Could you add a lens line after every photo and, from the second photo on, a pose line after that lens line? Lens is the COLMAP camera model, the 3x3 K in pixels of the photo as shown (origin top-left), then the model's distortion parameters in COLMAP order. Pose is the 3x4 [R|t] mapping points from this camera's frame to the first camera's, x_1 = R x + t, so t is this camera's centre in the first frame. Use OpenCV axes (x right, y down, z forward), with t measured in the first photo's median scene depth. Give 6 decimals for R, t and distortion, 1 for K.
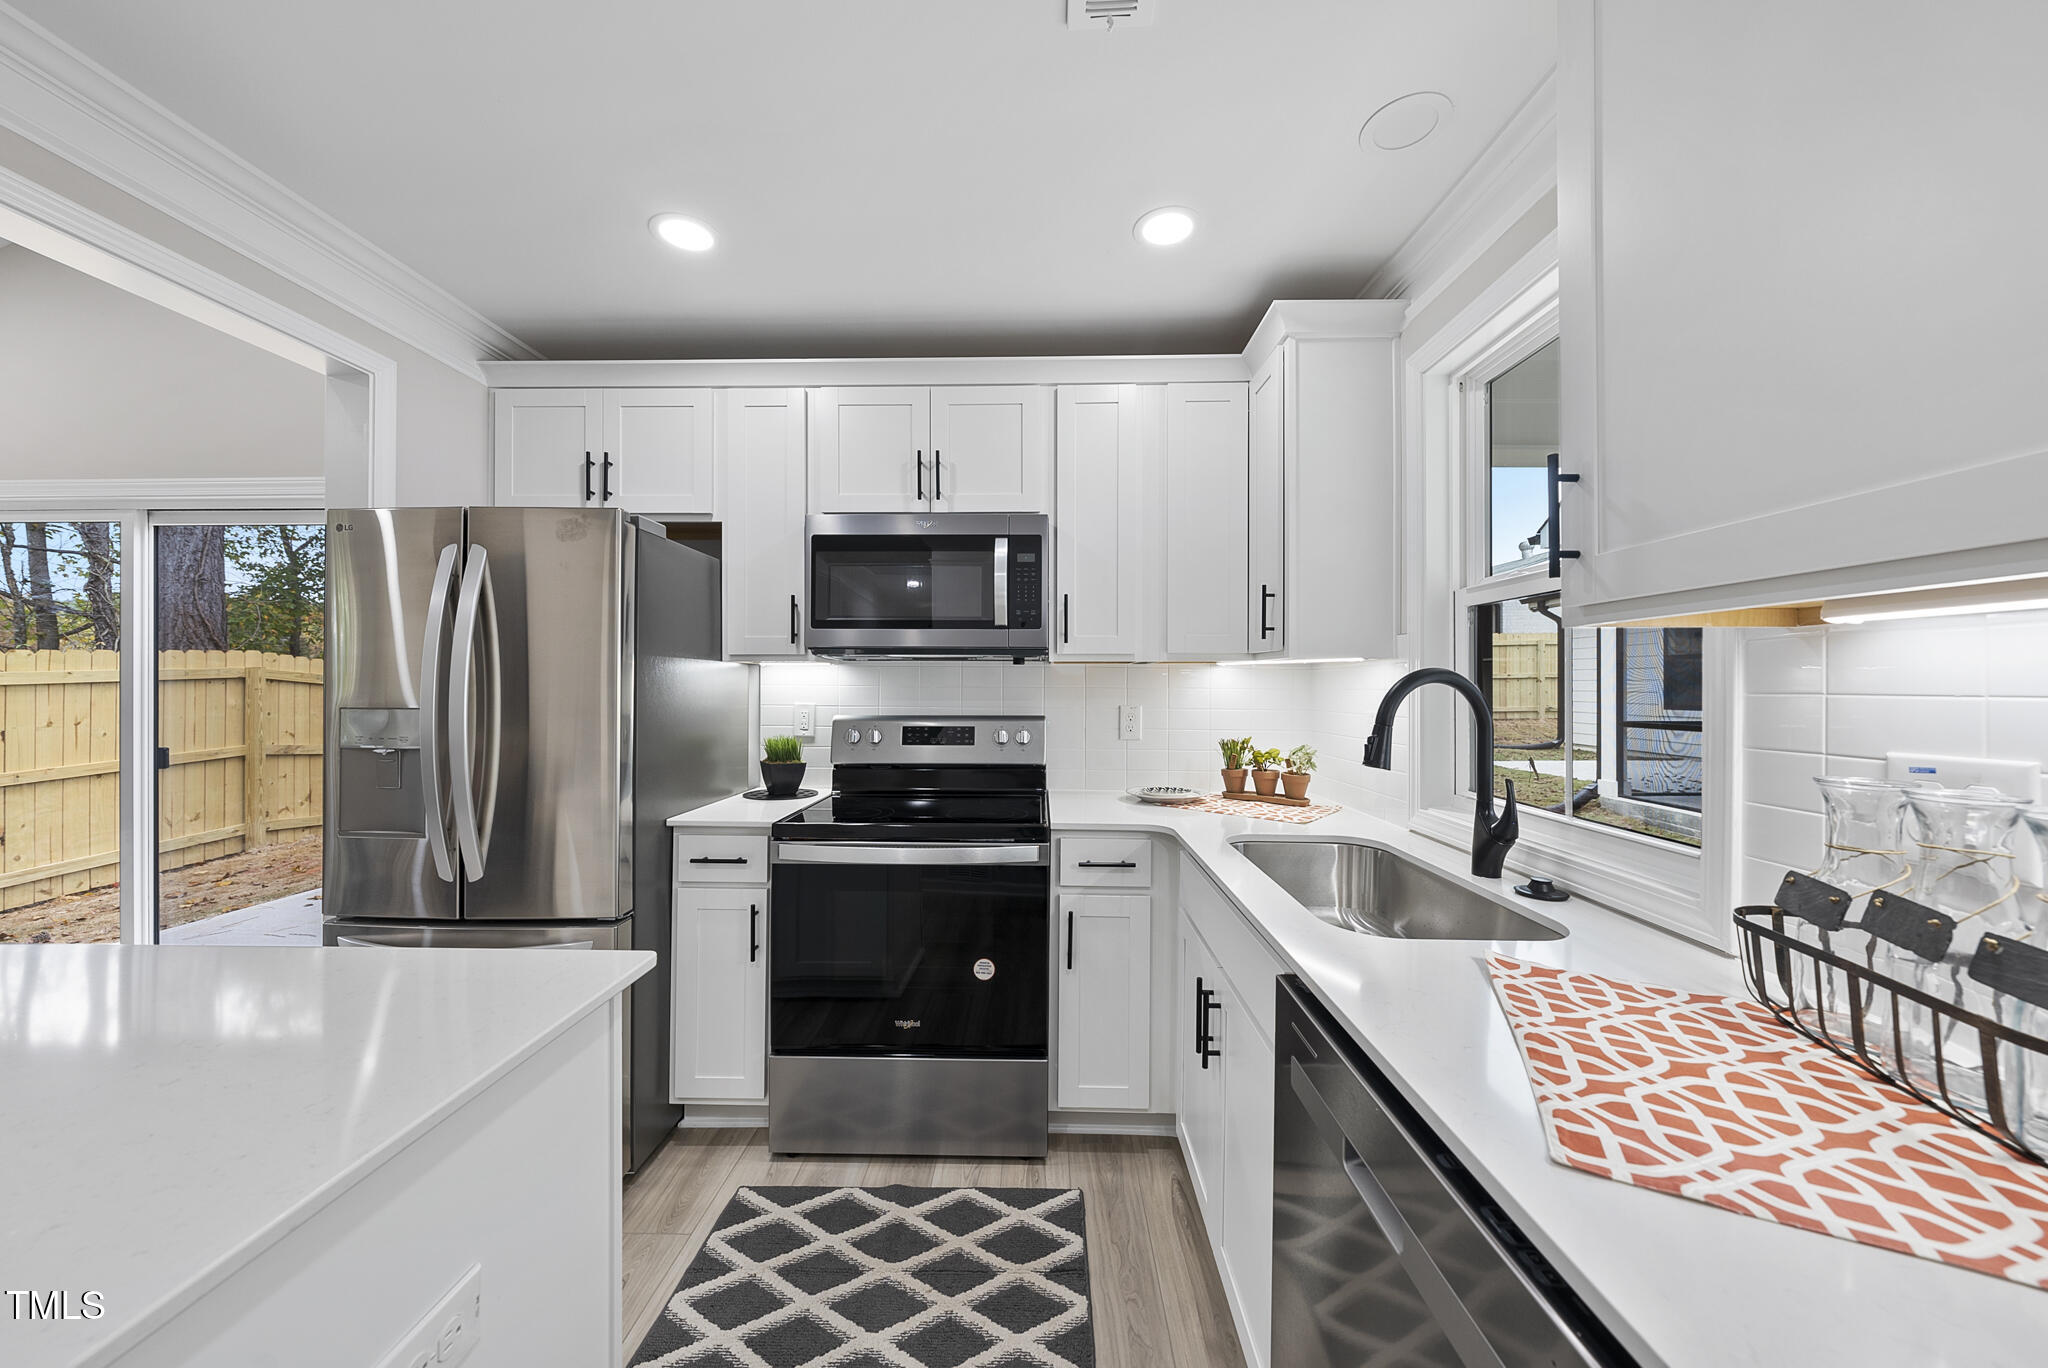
lens RADIAL K [[1045.3, 0, 1028.7], [0, 1045.3, 683.2], [0, 0, 1]] dist [-0.000604, -0.000013]
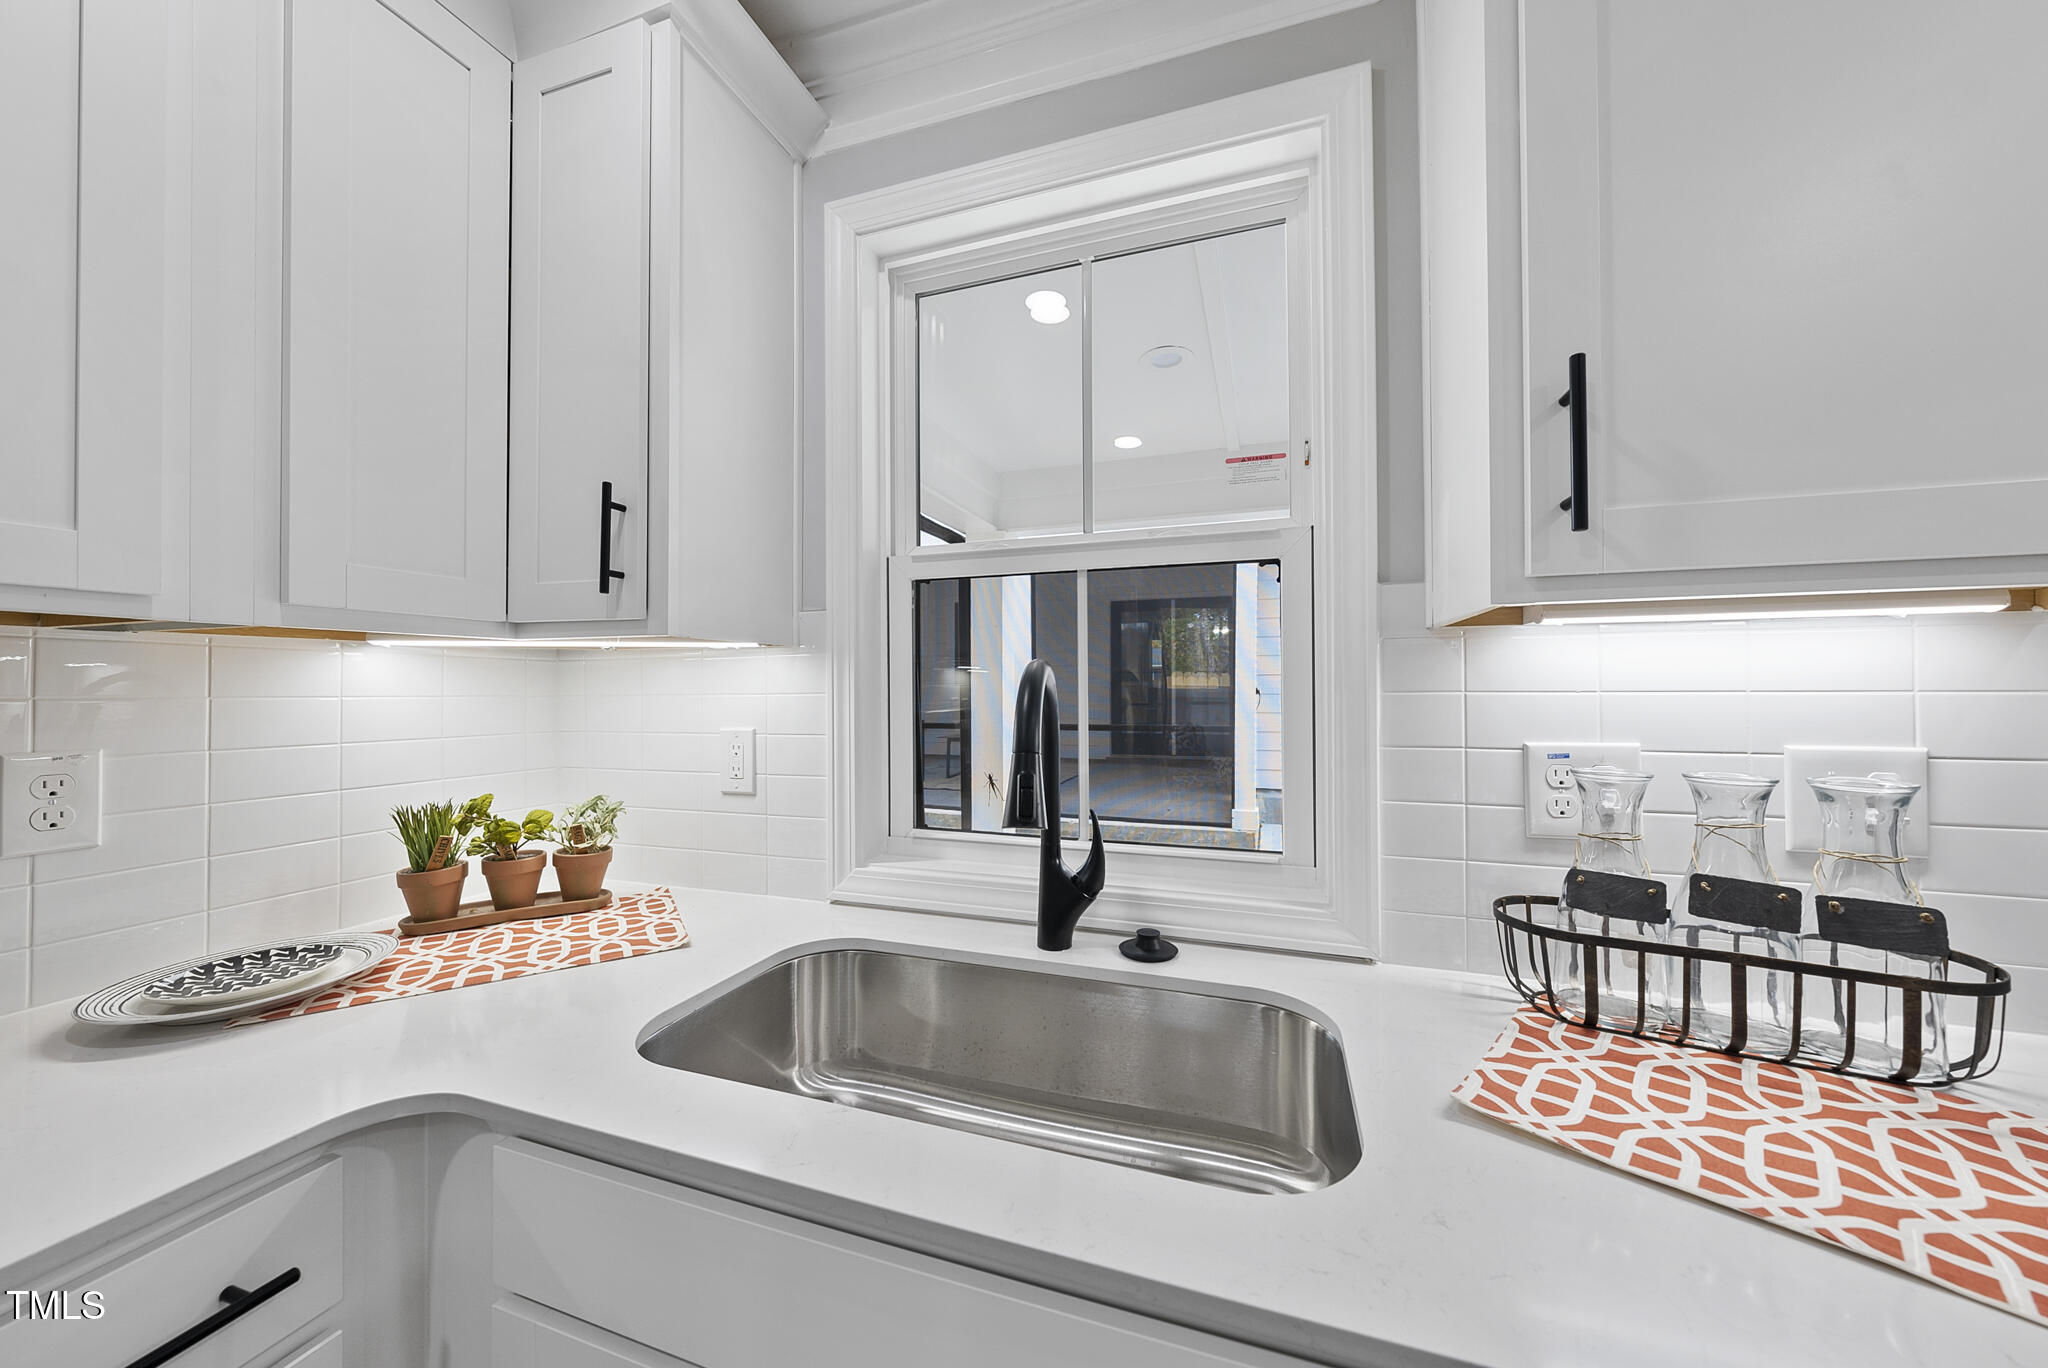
lens RADIAL K [[710.4, 0, 1030.9], [0, 710.4, 680.8], [0, 0, 1]] dist [-0.001095, -0.000037]
pose [[0.285519, 0.003815, 0.958365, -0.038950], [0.003651, 0.999980, -0.005068, 0.001007], [-0.958366, 0.004946, 0.285500, 0.770337]]
